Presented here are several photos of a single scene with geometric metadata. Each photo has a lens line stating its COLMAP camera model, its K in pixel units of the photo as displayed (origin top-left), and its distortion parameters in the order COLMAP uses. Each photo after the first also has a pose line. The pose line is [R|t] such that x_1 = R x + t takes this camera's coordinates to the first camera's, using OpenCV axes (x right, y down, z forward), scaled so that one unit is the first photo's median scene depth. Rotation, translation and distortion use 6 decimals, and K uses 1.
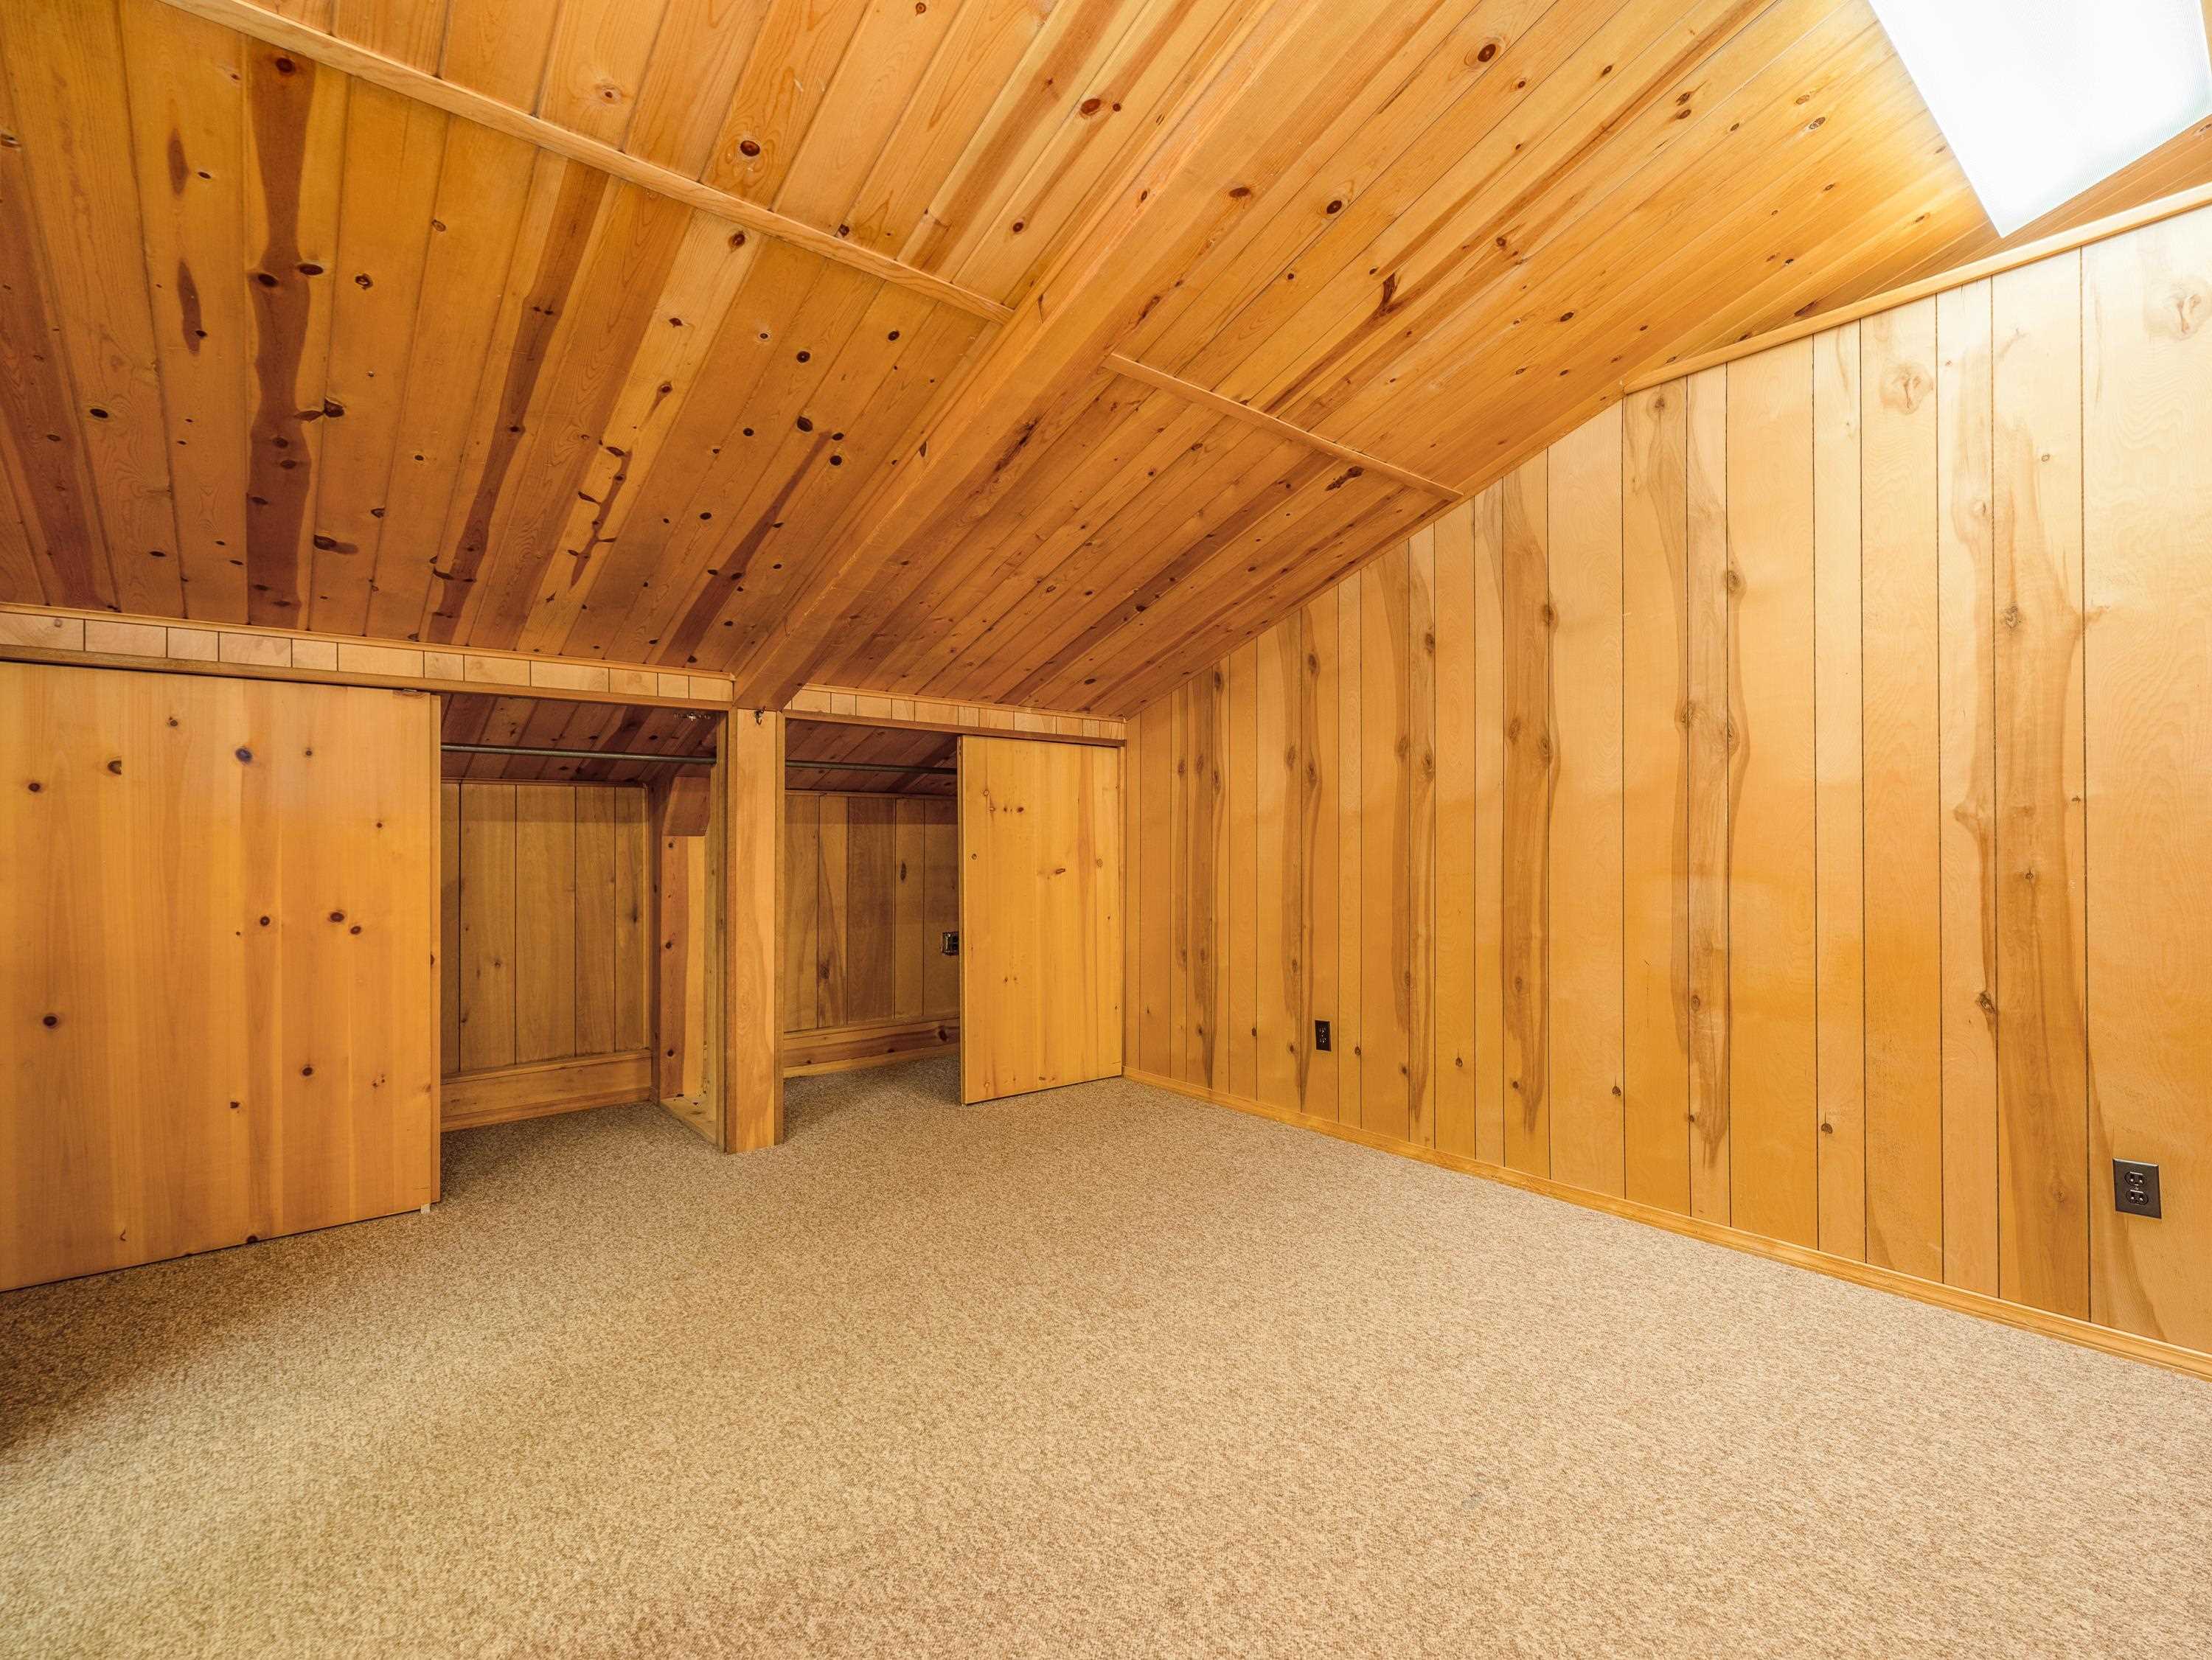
lens RADIAL K [[1012.5, 0, 1102.4], [0, 1012.5, 830.8], [0, 0, 1]] dist [0.000835, -0.000341]
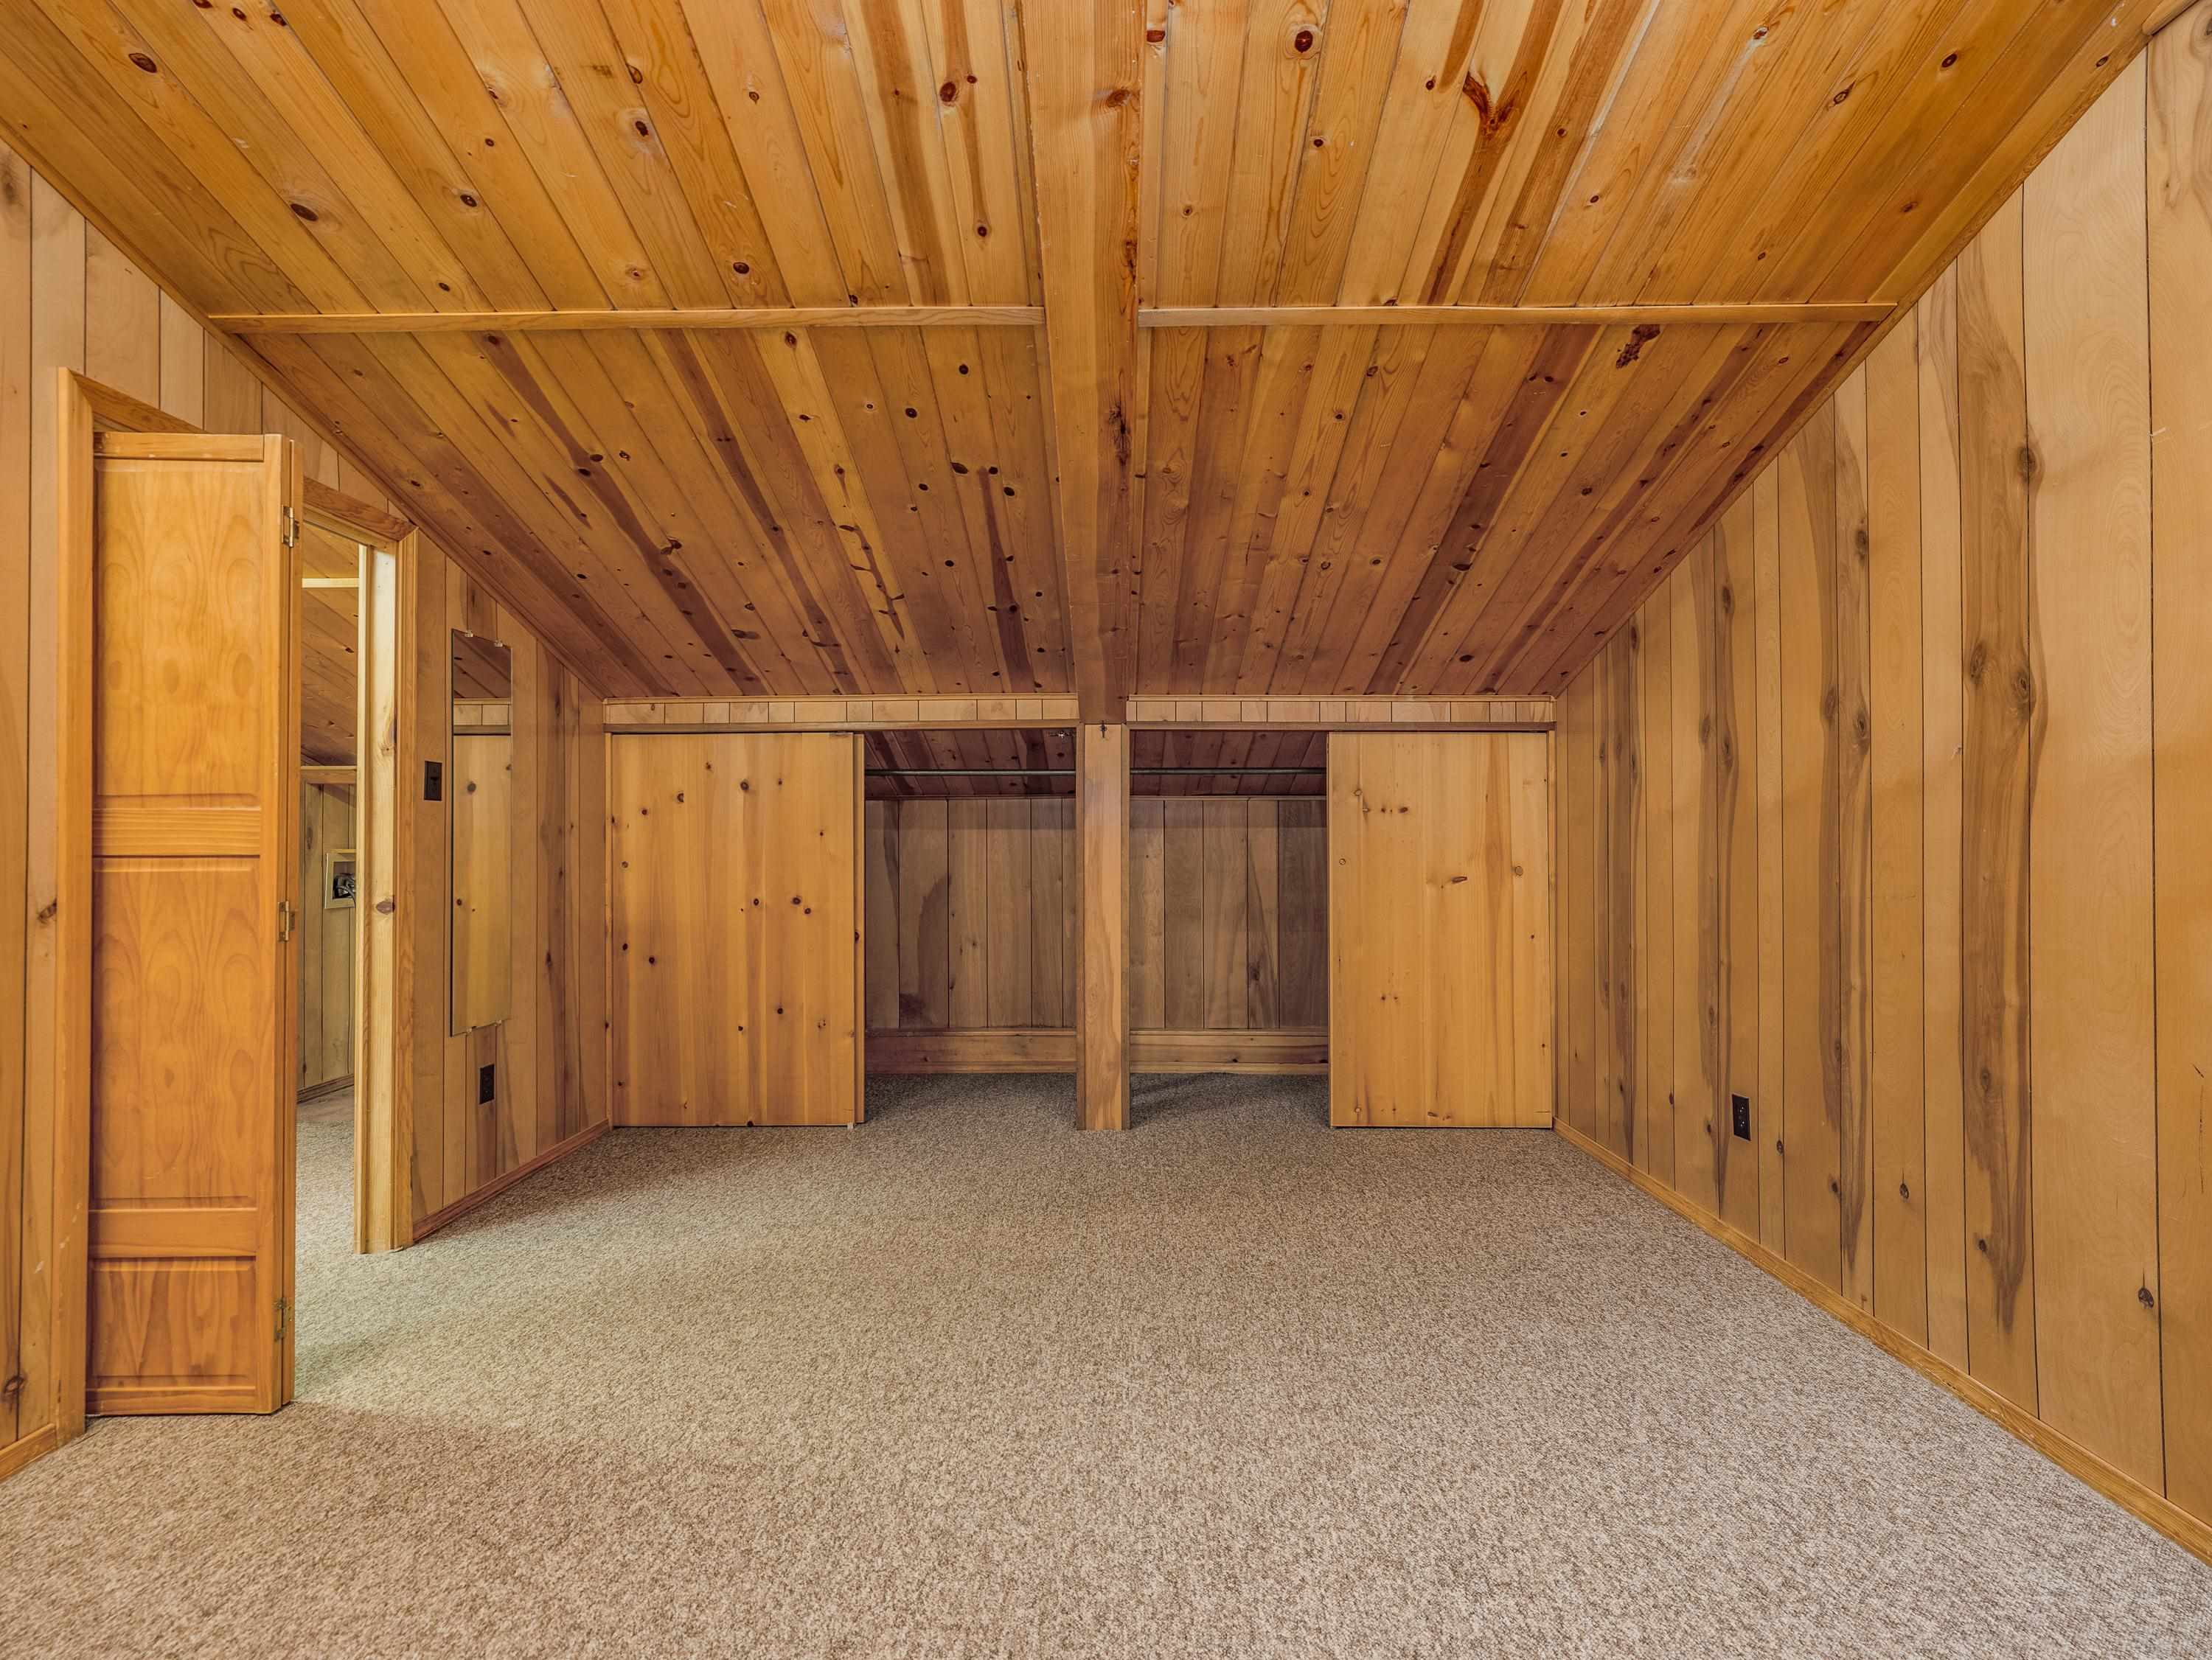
lens RADIAL K [[1012.5, 0, 1106.7], [0, 1012.5, 830.6], [0, 0, 1]] dist [0.000835, -0.000341]
pose [[0.764582, -0.009800, -0.644452, 0.443680], [0.008183, 0.999951, -0.005498, 0.000566], [0.644475, -0.001069, 0.764625, 0.215956]]
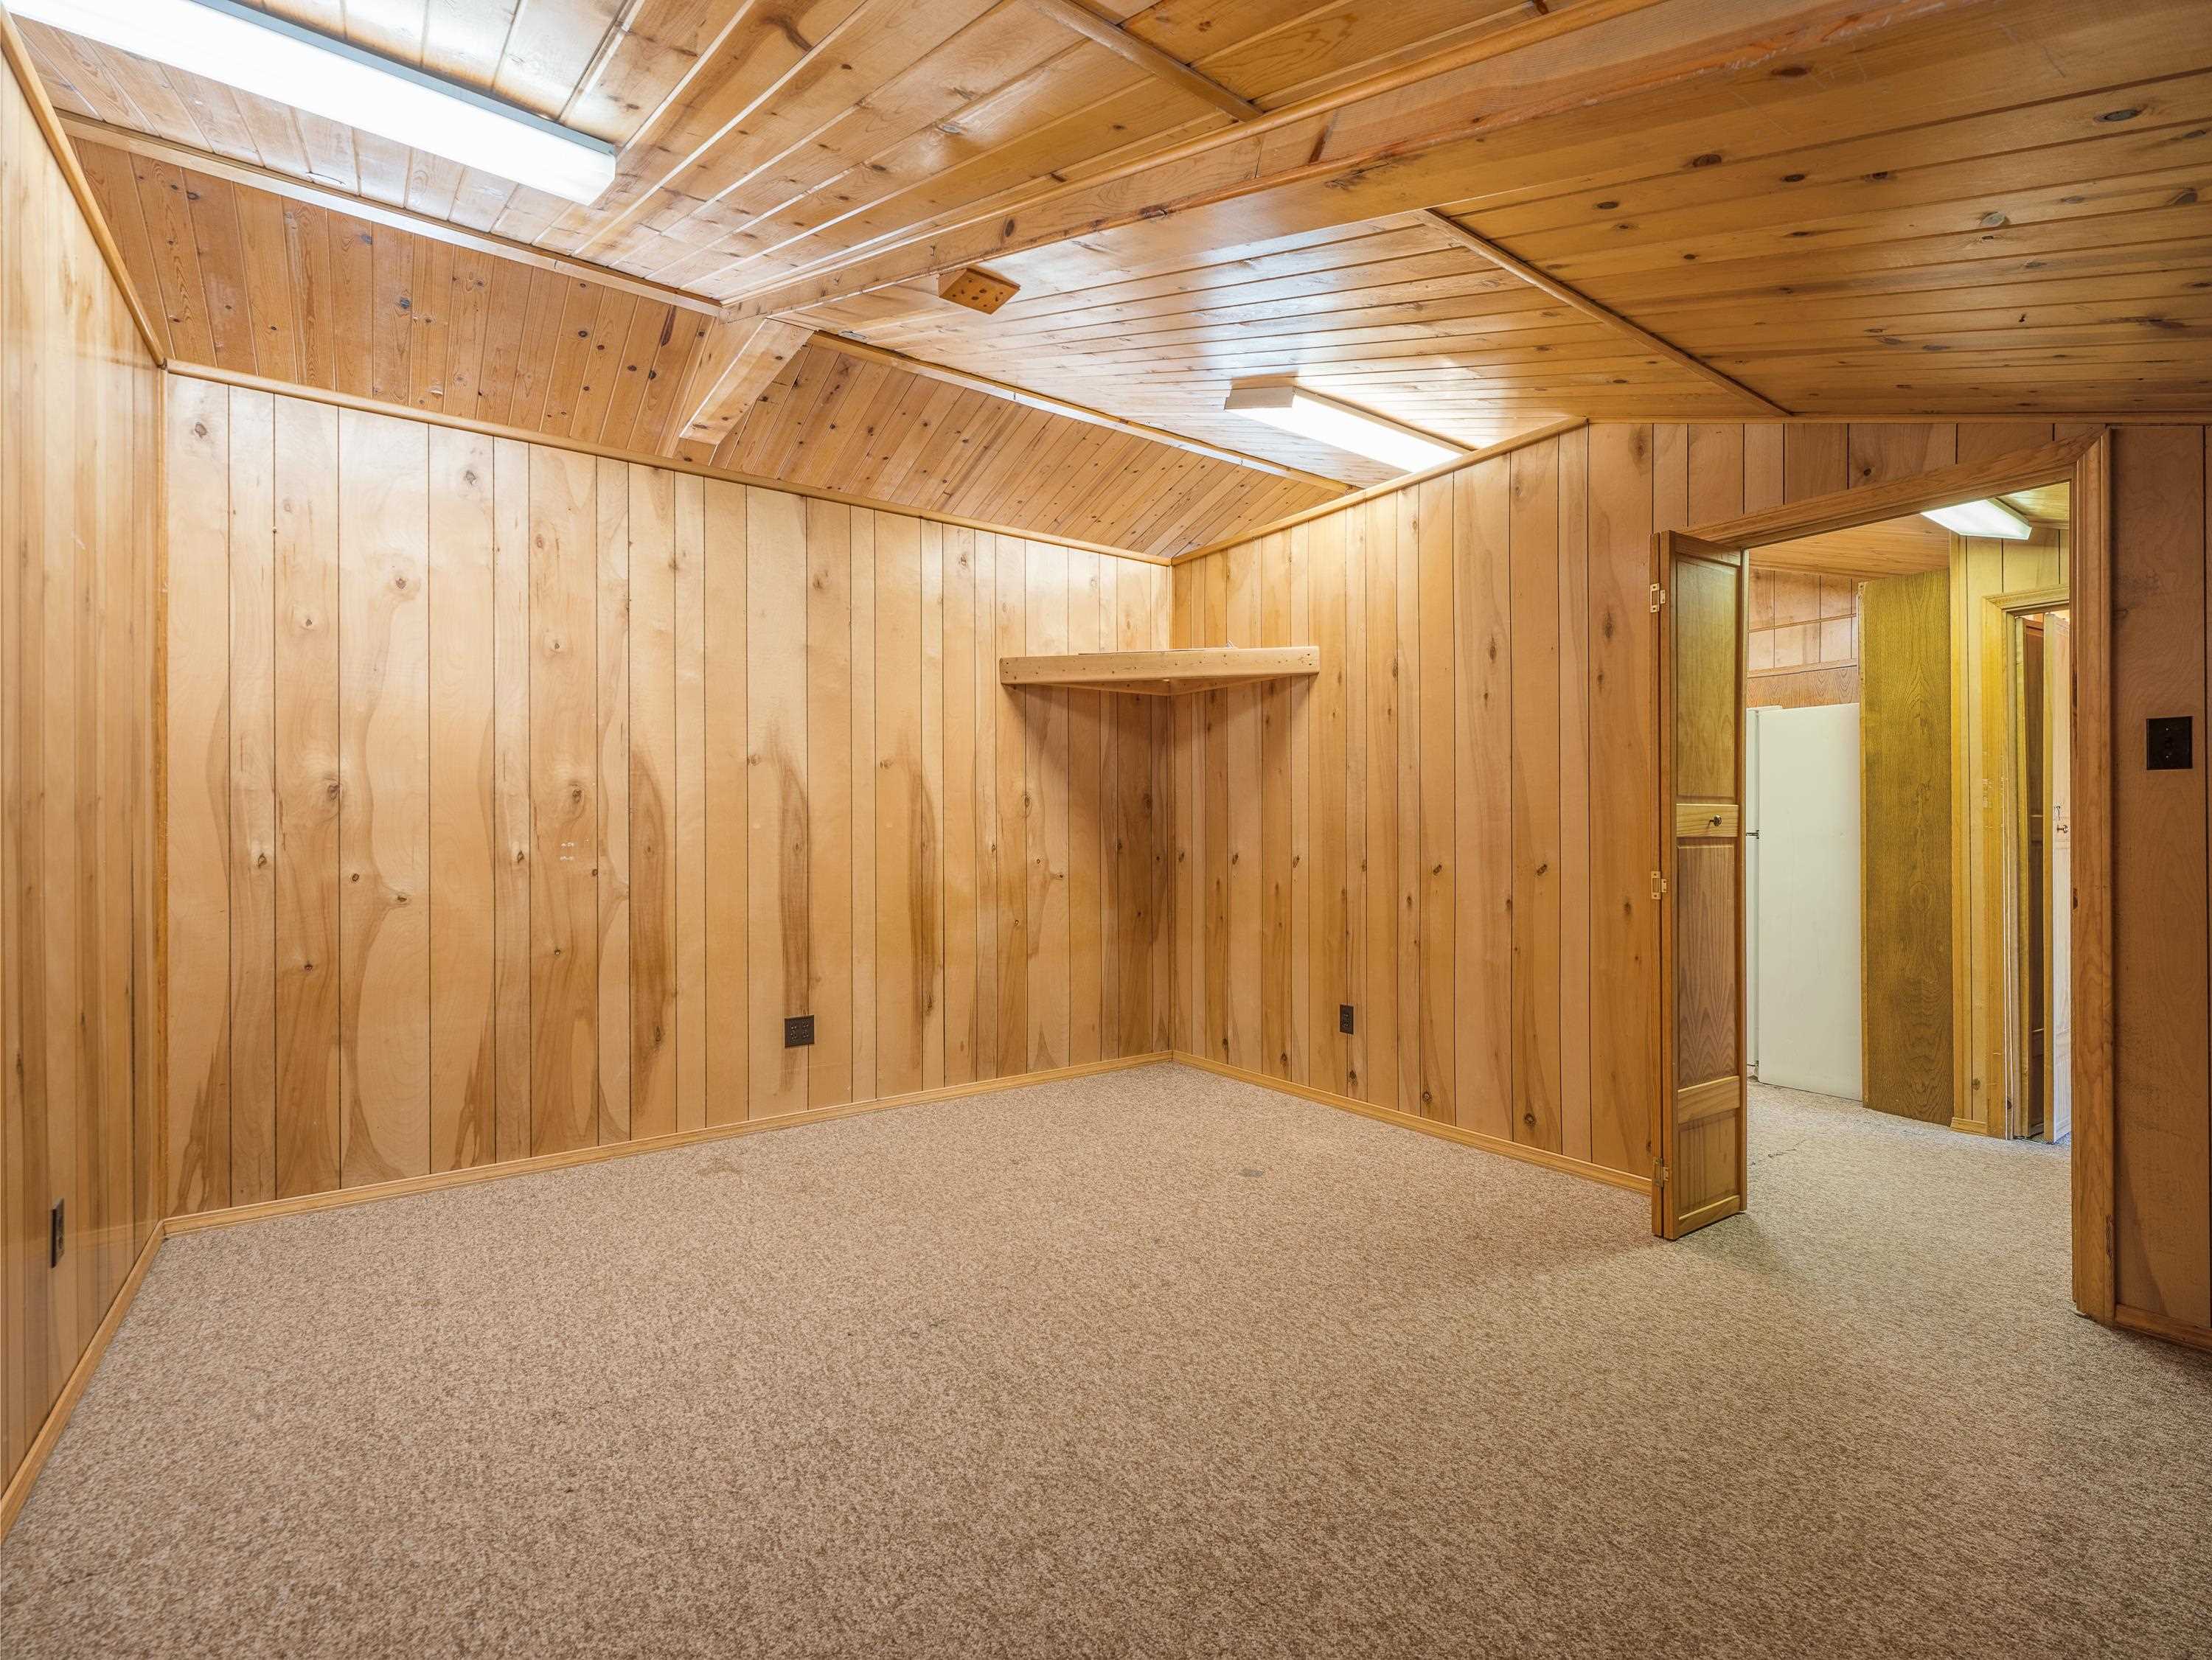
lens RADIAL K [[1012.5, 0, 1102.4], [0, 1012.5, 832.0], [0, 0, 1]] dist [0.000835, -0.000341]
pose [[-0.997335, 0.005549, 0.072742, 0.025241], [0.005046, 0.999962, -0.007089, 0.007794], [-0.072779, -0.006703, -0.997326, 1.356361]]
